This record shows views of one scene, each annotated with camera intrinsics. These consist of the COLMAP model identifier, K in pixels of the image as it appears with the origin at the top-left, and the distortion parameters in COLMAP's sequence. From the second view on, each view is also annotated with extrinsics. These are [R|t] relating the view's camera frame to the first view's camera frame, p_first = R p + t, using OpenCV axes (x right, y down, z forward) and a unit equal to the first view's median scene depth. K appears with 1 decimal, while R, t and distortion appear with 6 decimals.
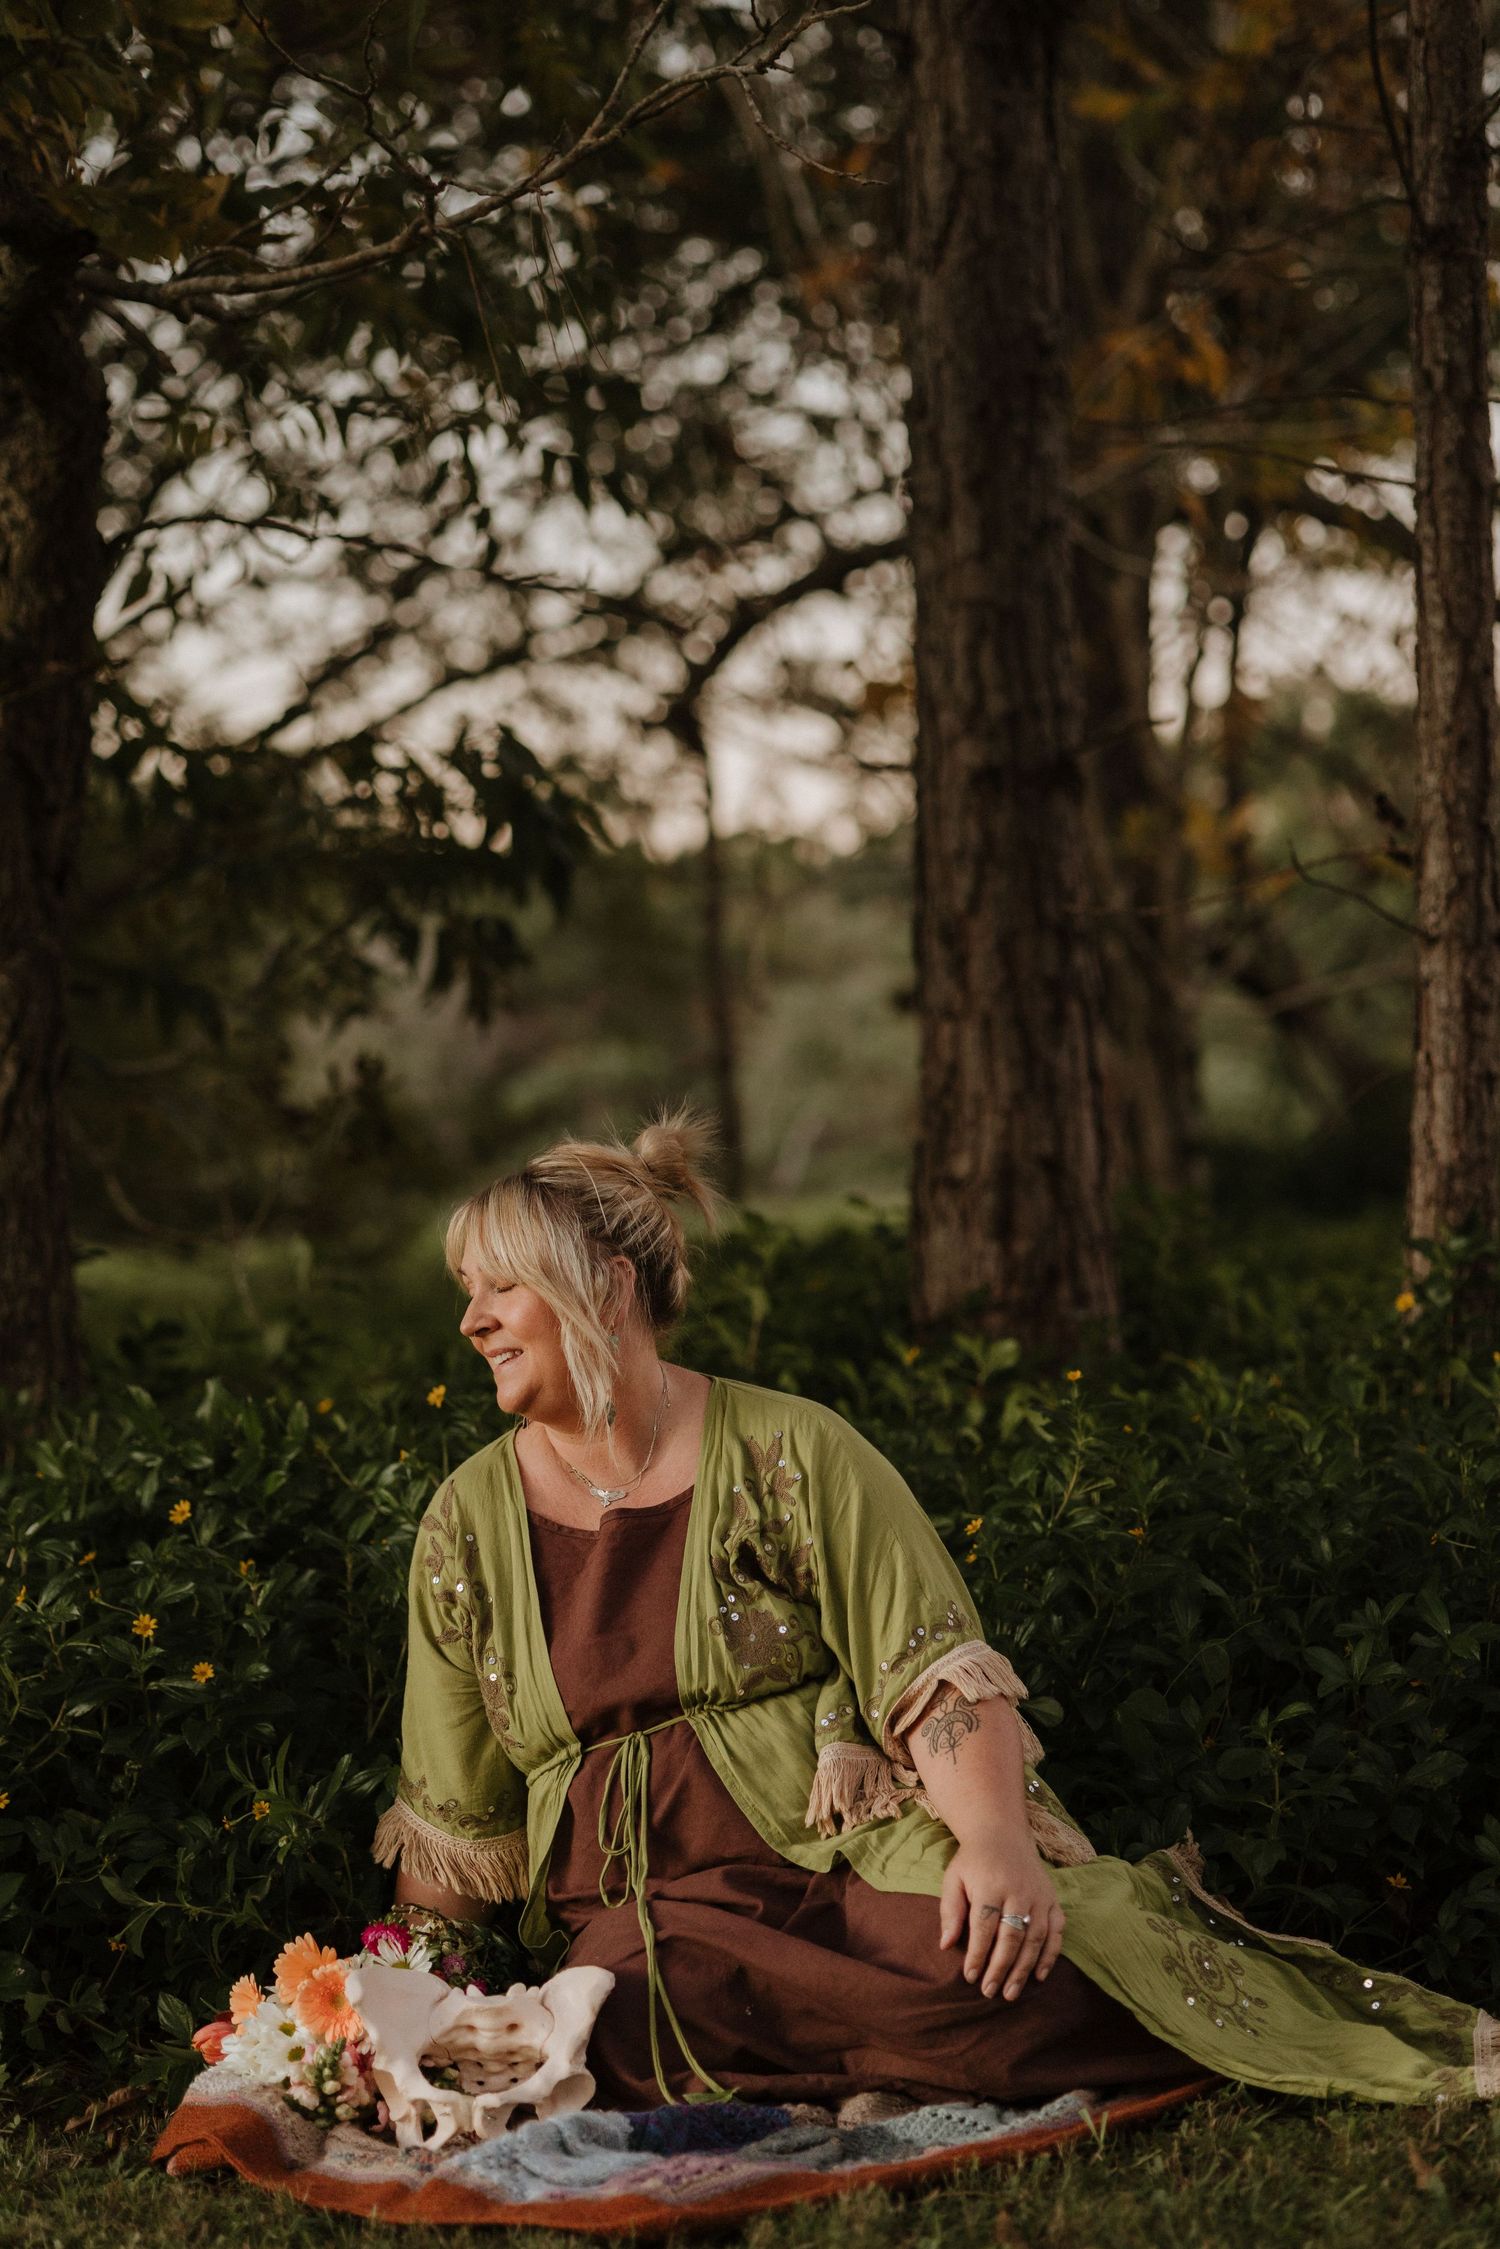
lens RADIAL K [[5317.2, 0, 750.4], [0, 5317.2, 1146.0], [0, 0, 1]] dist [-0.146574, 0.000000]
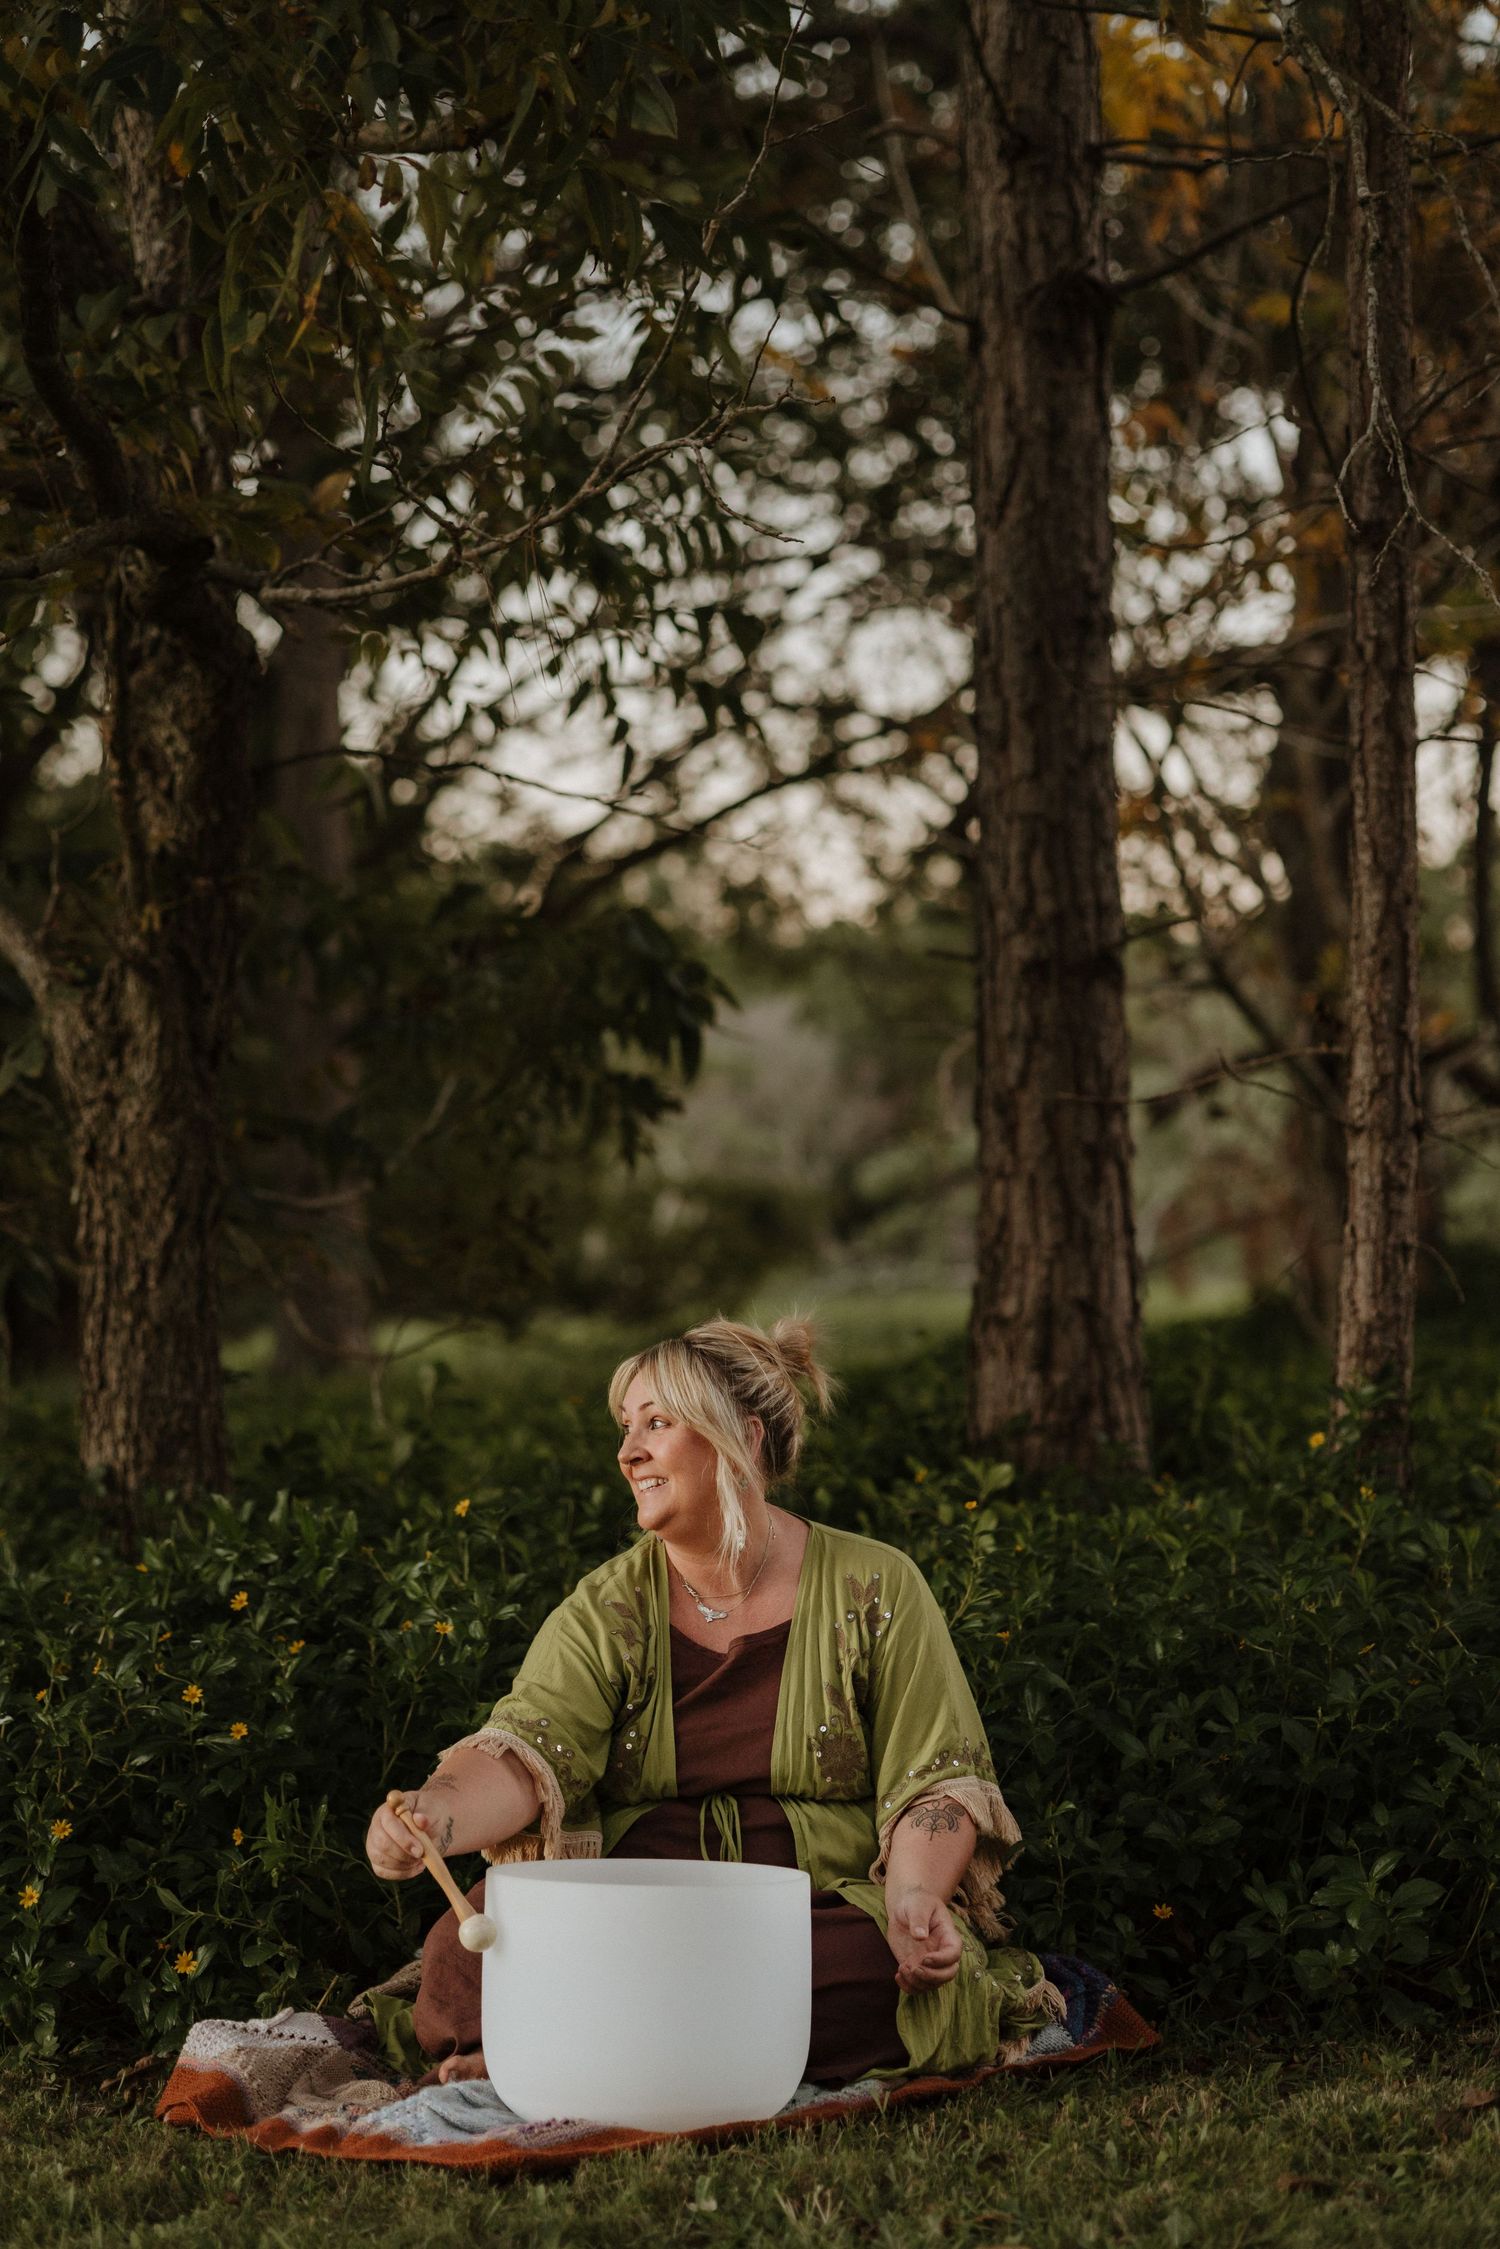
lens RADIAL K [[5317.2, 0, 750.5], [0, 5317.2, 1109.0], [0, 0, 1]] dist [-0.146574, 0.000000]
pose [[0.997219, 0.013570, -0.073285, 0.080641], [-0.015062, 0.999690, -0.019850, -0.018199], [0.072993, 0.020899, 0.997113, -0.179895]]
